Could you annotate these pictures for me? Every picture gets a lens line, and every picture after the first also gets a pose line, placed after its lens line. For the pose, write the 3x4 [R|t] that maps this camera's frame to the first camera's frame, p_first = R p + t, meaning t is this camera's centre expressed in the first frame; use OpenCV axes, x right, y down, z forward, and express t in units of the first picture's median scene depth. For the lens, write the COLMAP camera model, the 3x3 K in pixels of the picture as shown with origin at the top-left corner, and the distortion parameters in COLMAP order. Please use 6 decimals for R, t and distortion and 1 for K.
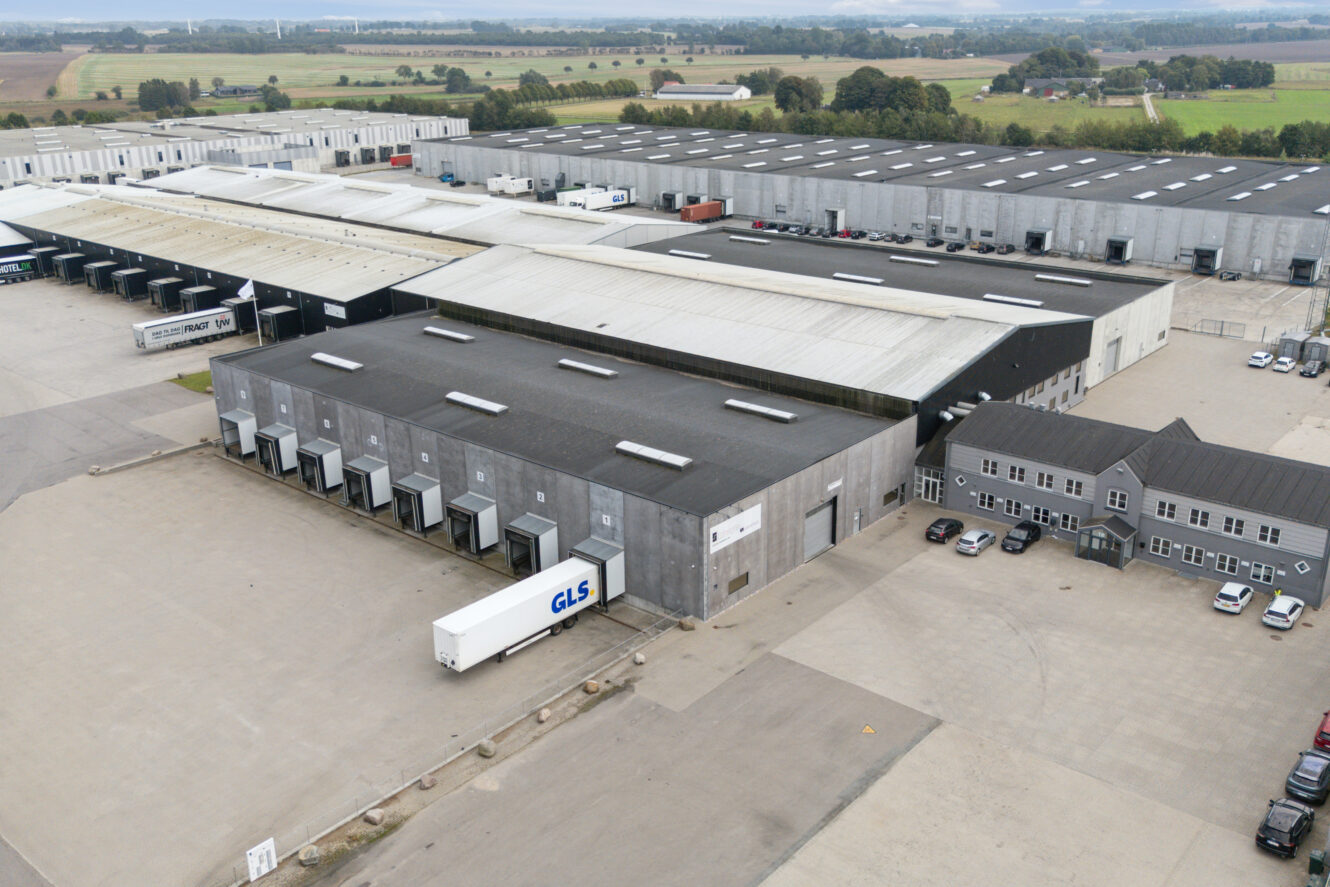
lens RADIAL K [[1161.5, 0, 665.0], [0, 1161.5, 443.5], [0, 0, 1]] dist [0.084082, -0.092399]
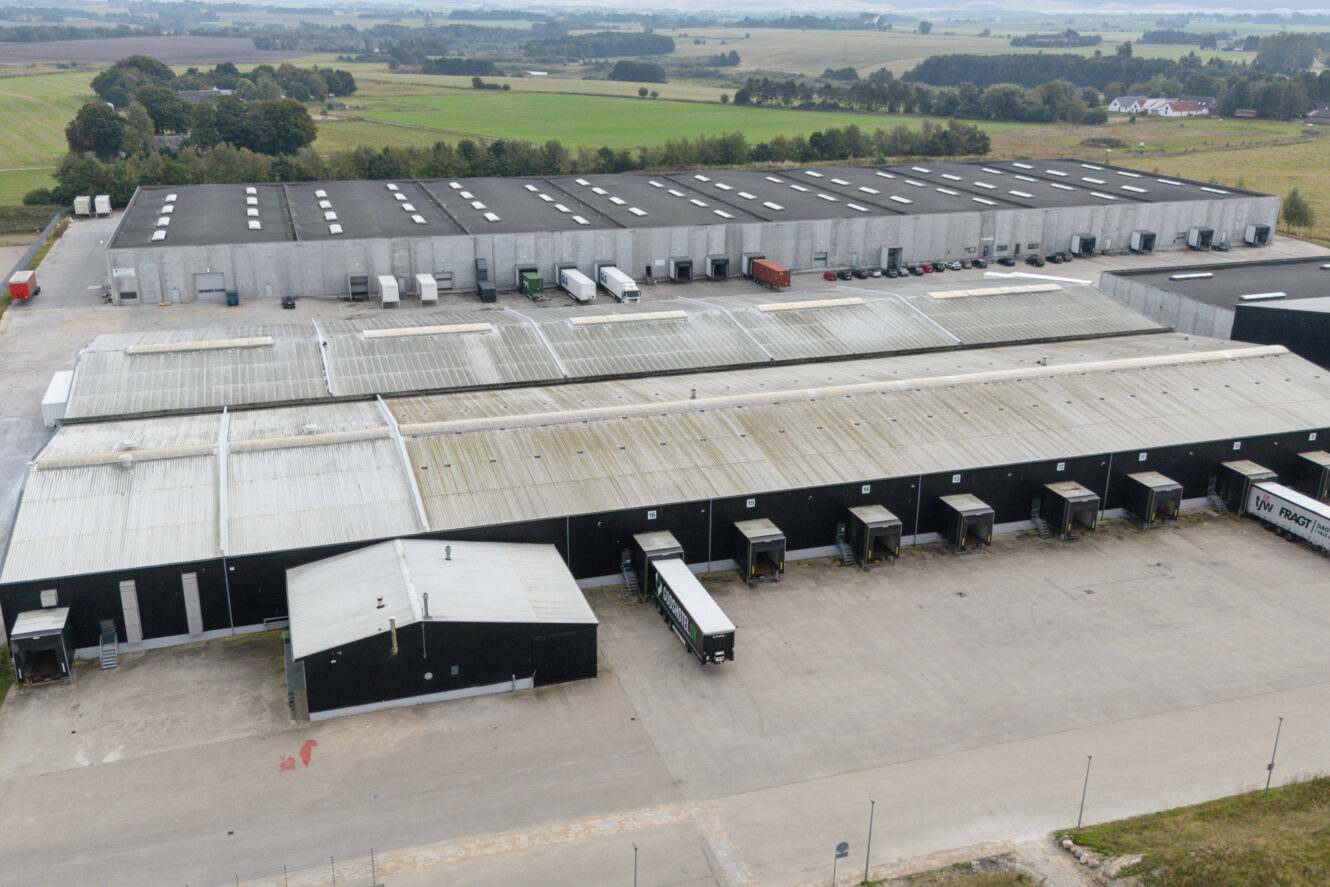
lens RADIAL K [[1214.6, 0, 665.0], [0, 1214.6, 443.5], [0, 0, 1]] dist [0.099673, -0.134100]
pose [[0.517181, -0.270150, 0.812123, -0.511013], [0.277534, 0.950541, 0.139453, -0.150769], [-0.809629, 0.153270, 0.566577, 0.383679]]
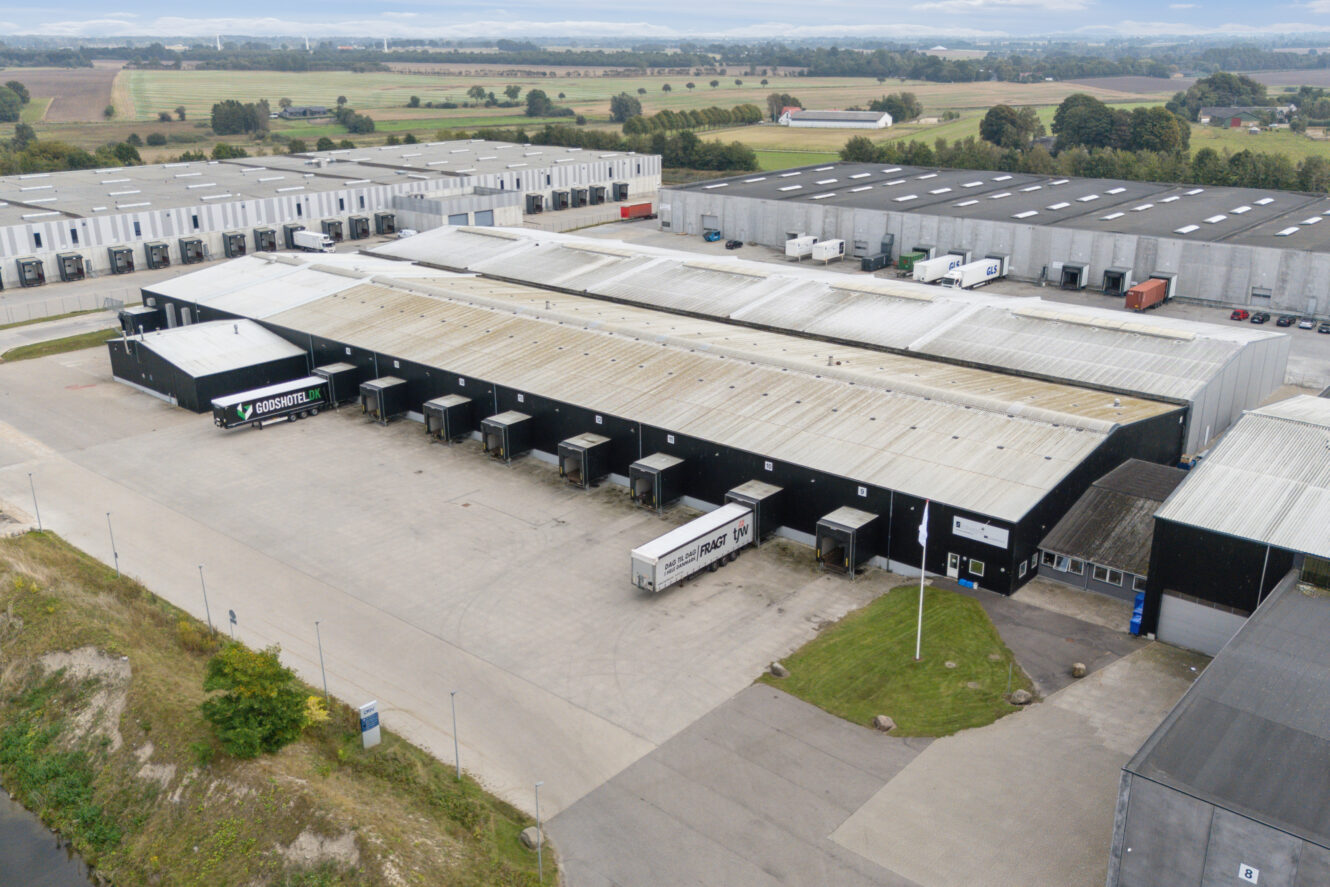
lens RADIAL K [[1161.5, 0, 665.0], [0, 1161.5, 443.5], [0, 0, 1]] dist [0.084082, -0.092399]
pose [[0.999958, 0.009088, 0.000677, -0.181163], [-0.009076, 0.999846, -0.015052, -0.060720], [-0.000814, 0.015045, 0.999886, 0.172264]]
